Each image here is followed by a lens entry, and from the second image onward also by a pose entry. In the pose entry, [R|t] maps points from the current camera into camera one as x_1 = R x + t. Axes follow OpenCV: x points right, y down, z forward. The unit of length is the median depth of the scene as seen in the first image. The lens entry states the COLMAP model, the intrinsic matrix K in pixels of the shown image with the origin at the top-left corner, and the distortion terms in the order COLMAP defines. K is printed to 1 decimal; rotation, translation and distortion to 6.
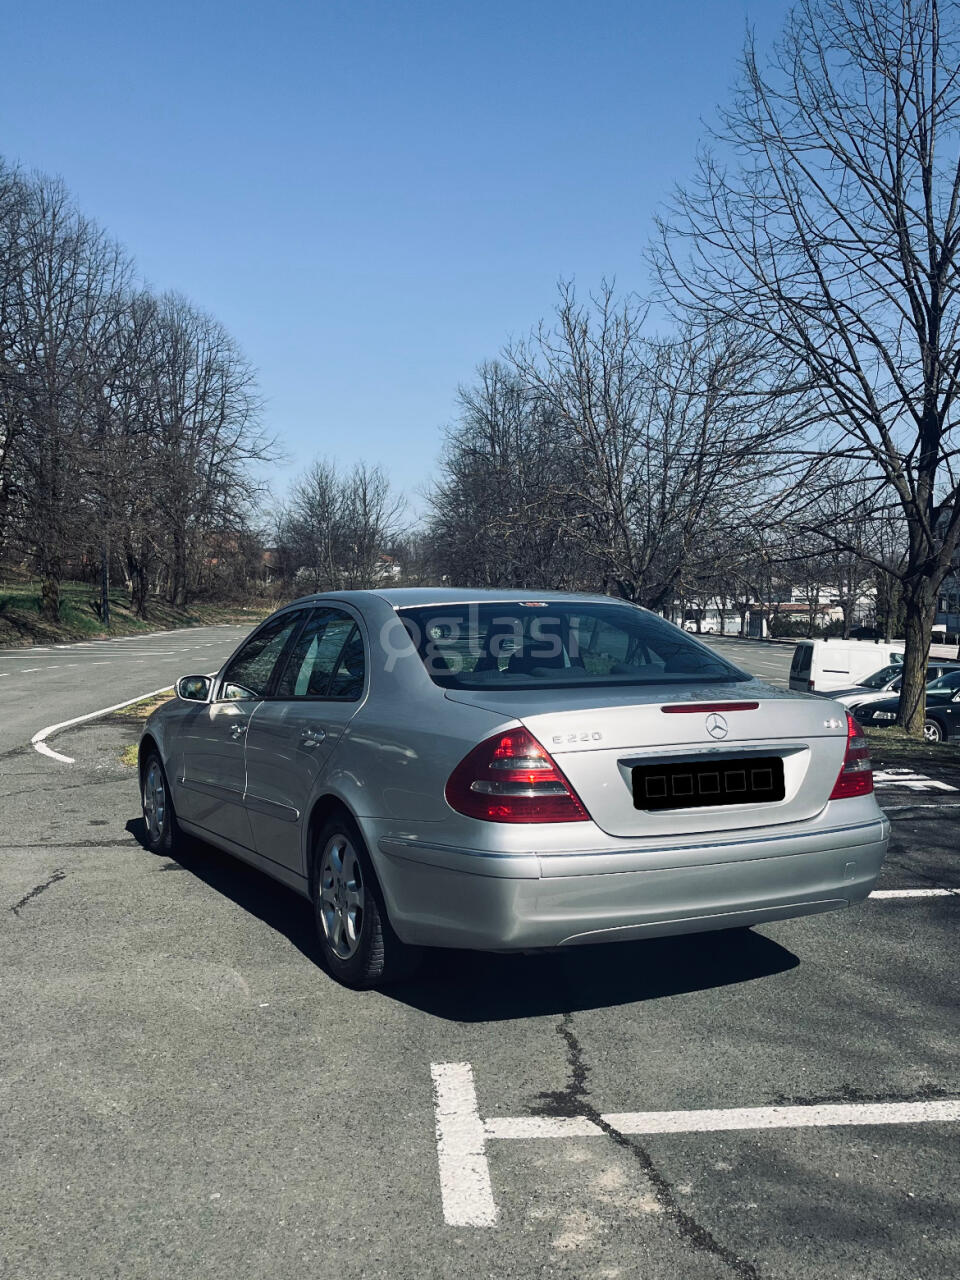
lens RADIAL K [[960.1, 0, 480.0], [0, 960.1, 640.0], [0, 0, 1]] dist [-0.000802, -0.000363]
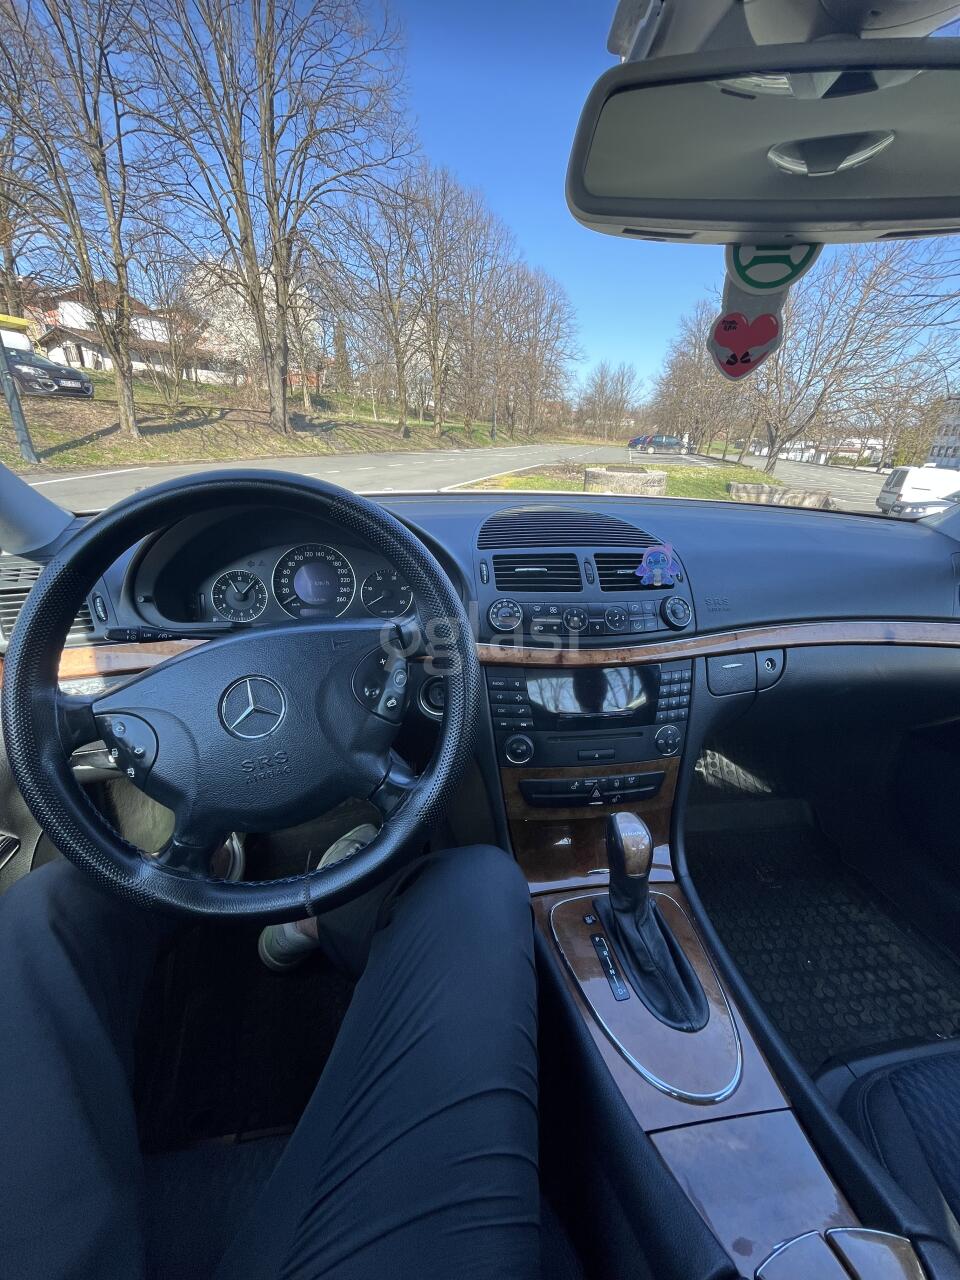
lens RADIAL K [[518.9, 0, 480.0], [0, 518.9, 640.0], [0, 0, 1]] dist [-0.003679, -0.000189]
pose [[0.932312, 0.162057, -0.323315, 0.040203], [-0.041352, 0.935890, 0.349857, -0.006583], [0.359284, -0.312807, 0.879243, -0.239212]]
